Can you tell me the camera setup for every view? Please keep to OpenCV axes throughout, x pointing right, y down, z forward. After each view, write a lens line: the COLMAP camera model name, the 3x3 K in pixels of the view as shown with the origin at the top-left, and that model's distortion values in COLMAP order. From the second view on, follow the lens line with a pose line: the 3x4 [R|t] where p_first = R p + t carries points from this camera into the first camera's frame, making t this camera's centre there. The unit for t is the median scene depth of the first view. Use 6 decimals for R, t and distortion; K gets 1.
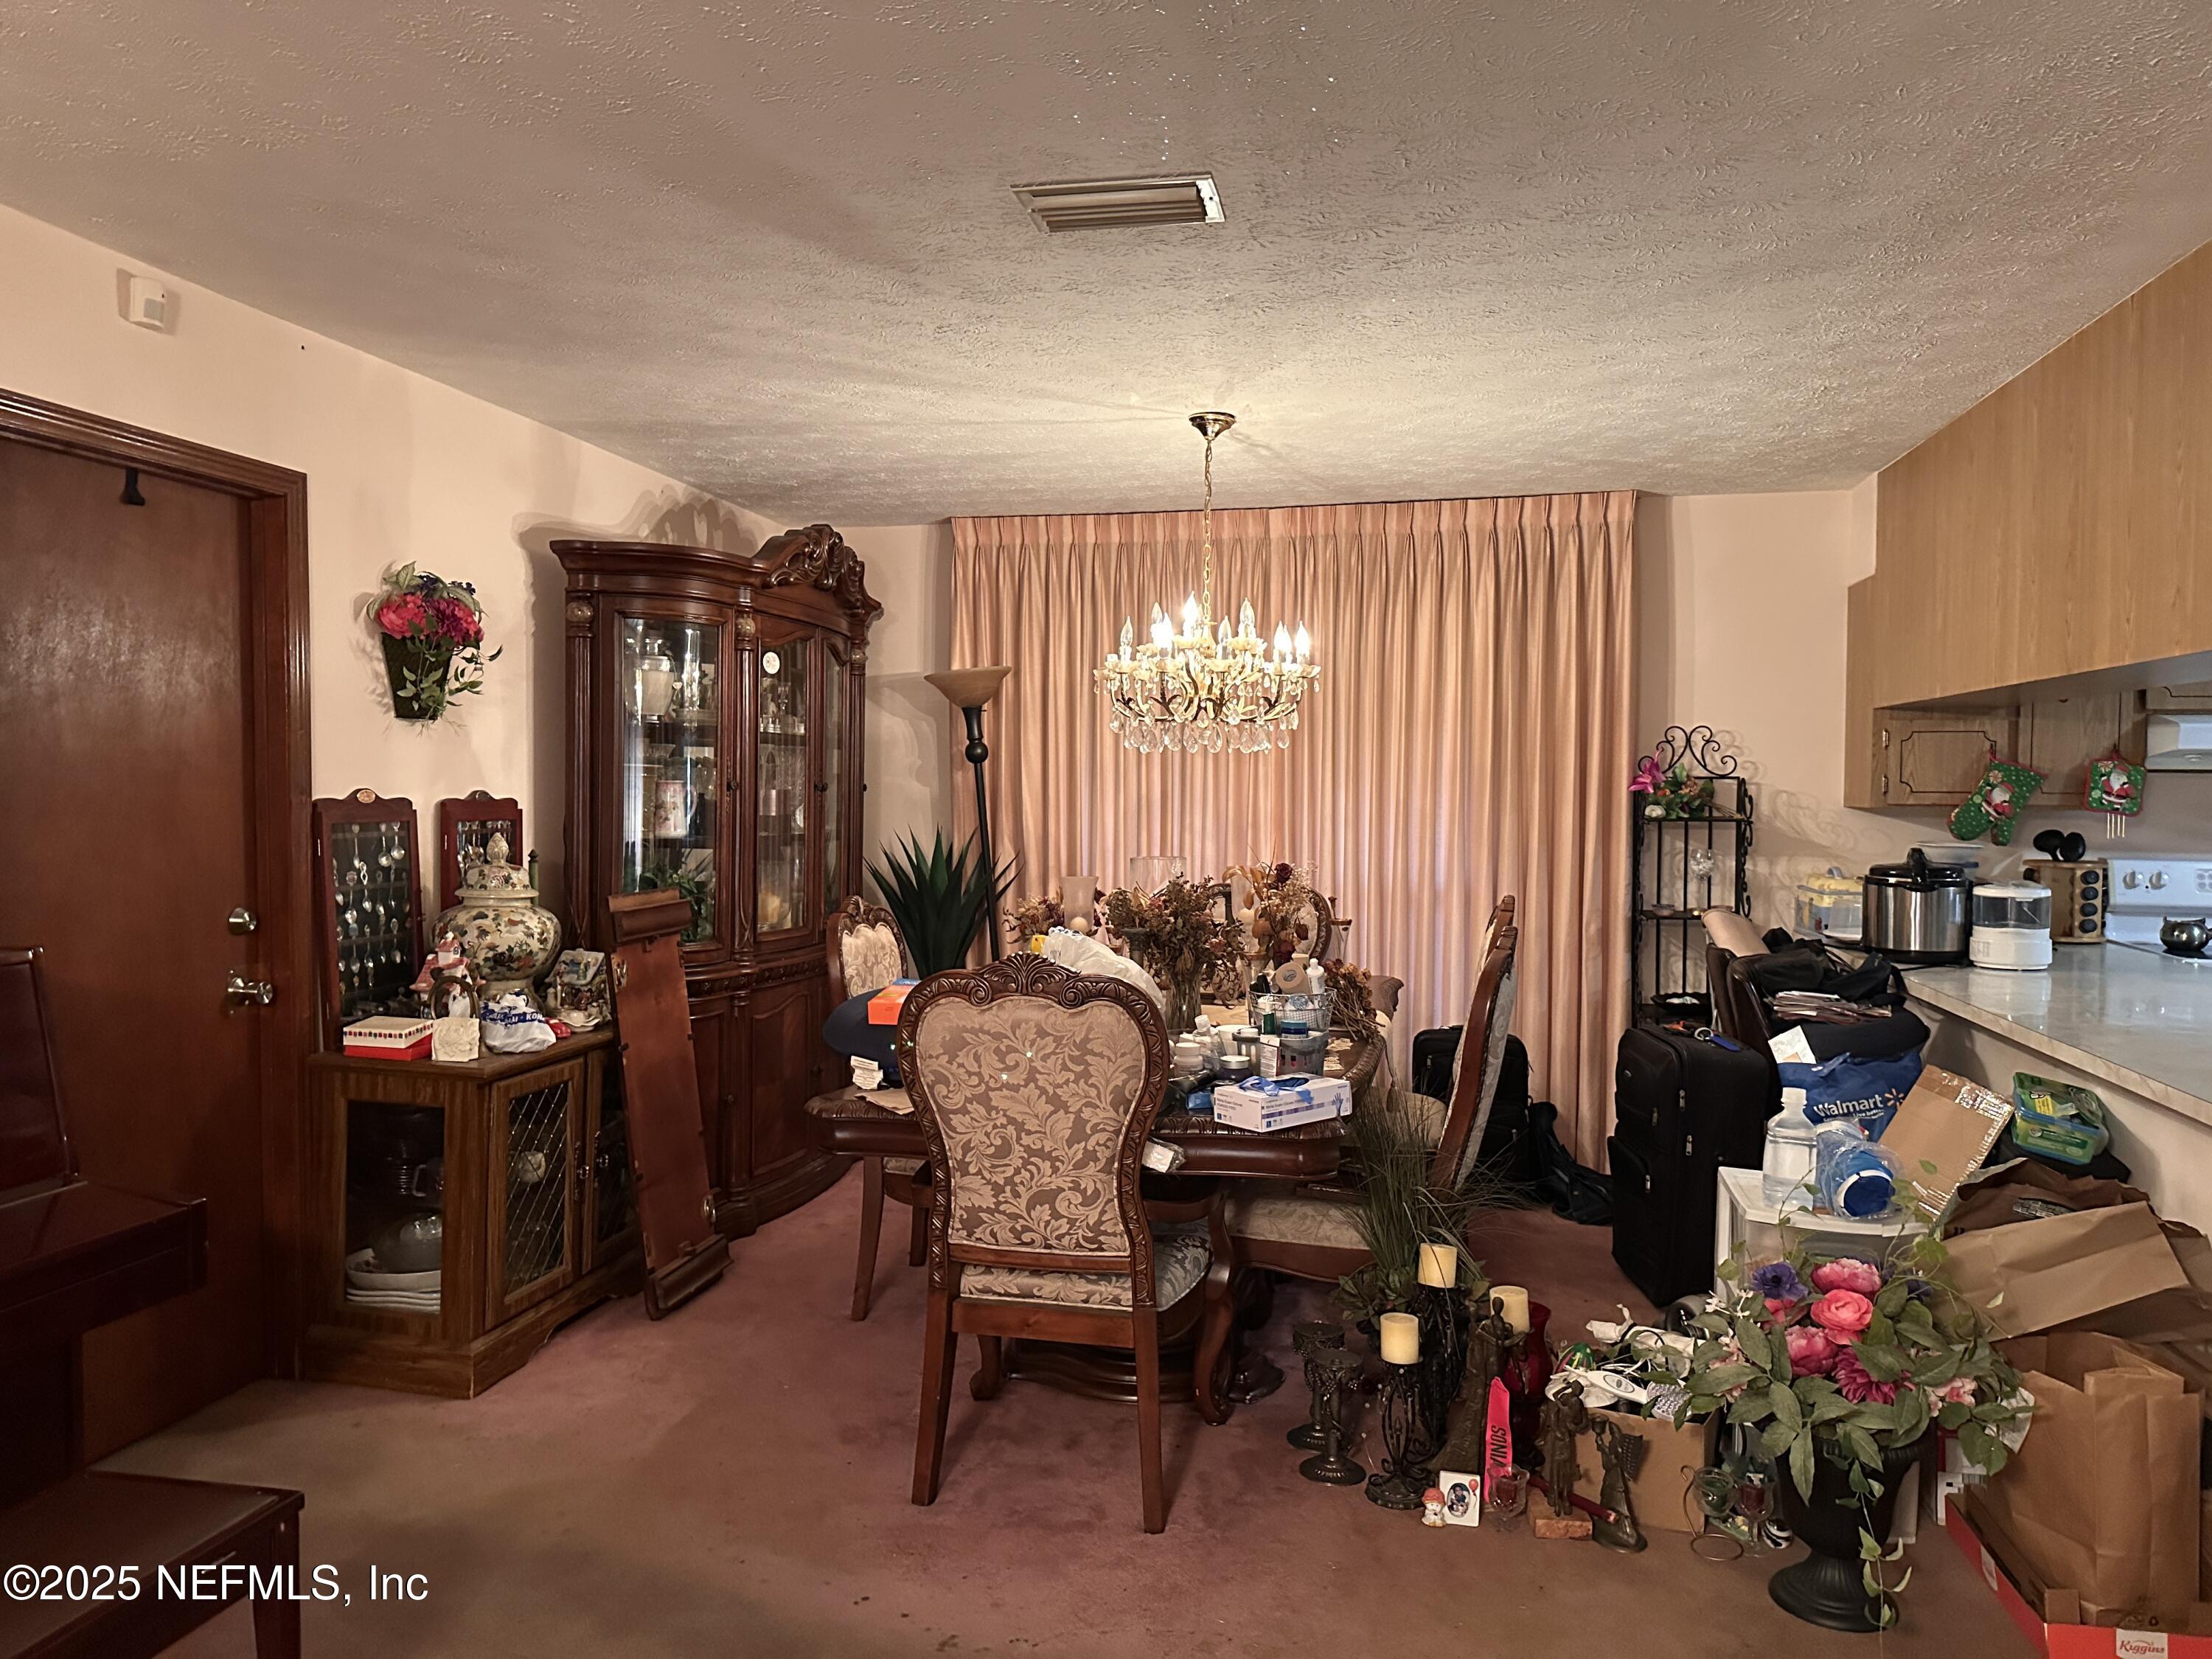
lens RADIAL K [[1550.3, 0, 1096.5], [0, 1550.3, 835.4], [0, 0, 1]] dist [0.054315, -0.071665]
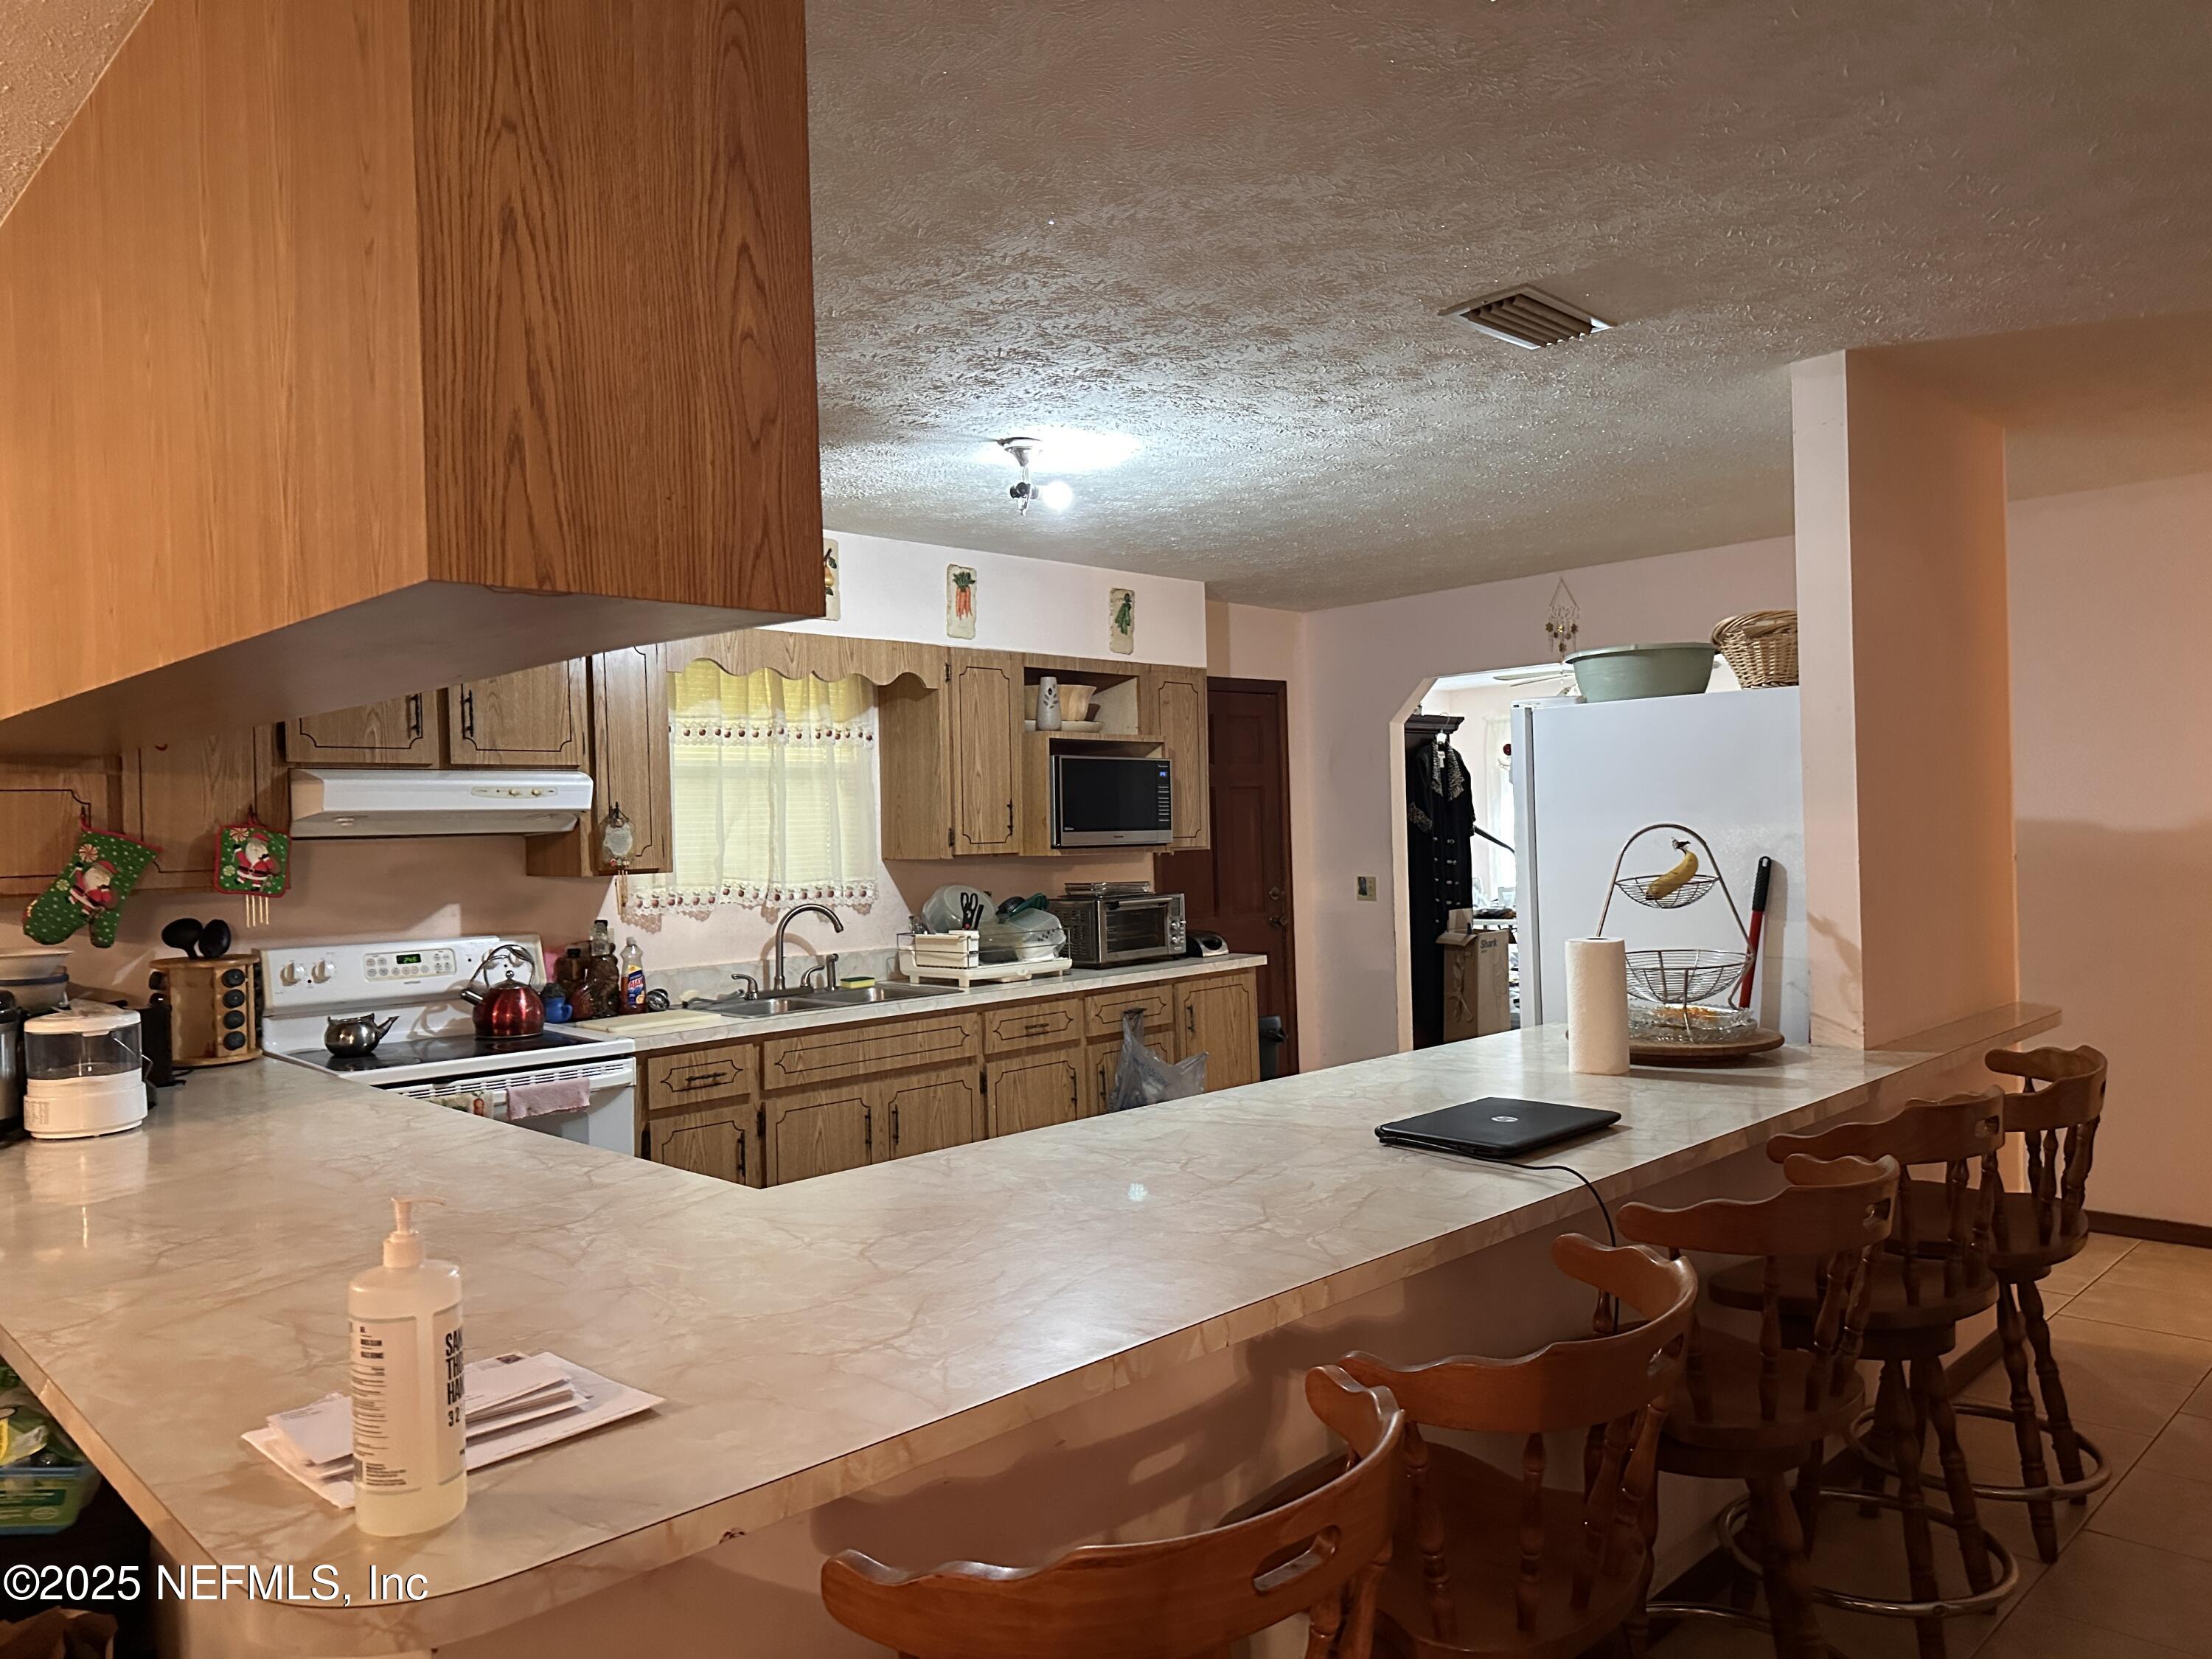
lens RADIAL K [[1550.3, 0, 1096.5], [0, 1550.3, 835.4], [0, 0, 1]] dist [0.054315, -0.071665]
pose [[0.551576, -0.028204, 0.833648, 0.228704], [0.059323, 0.998224, -0.005478, -0.014085], [-0.832012, 0.052476, 0.552270, 0.215580]]
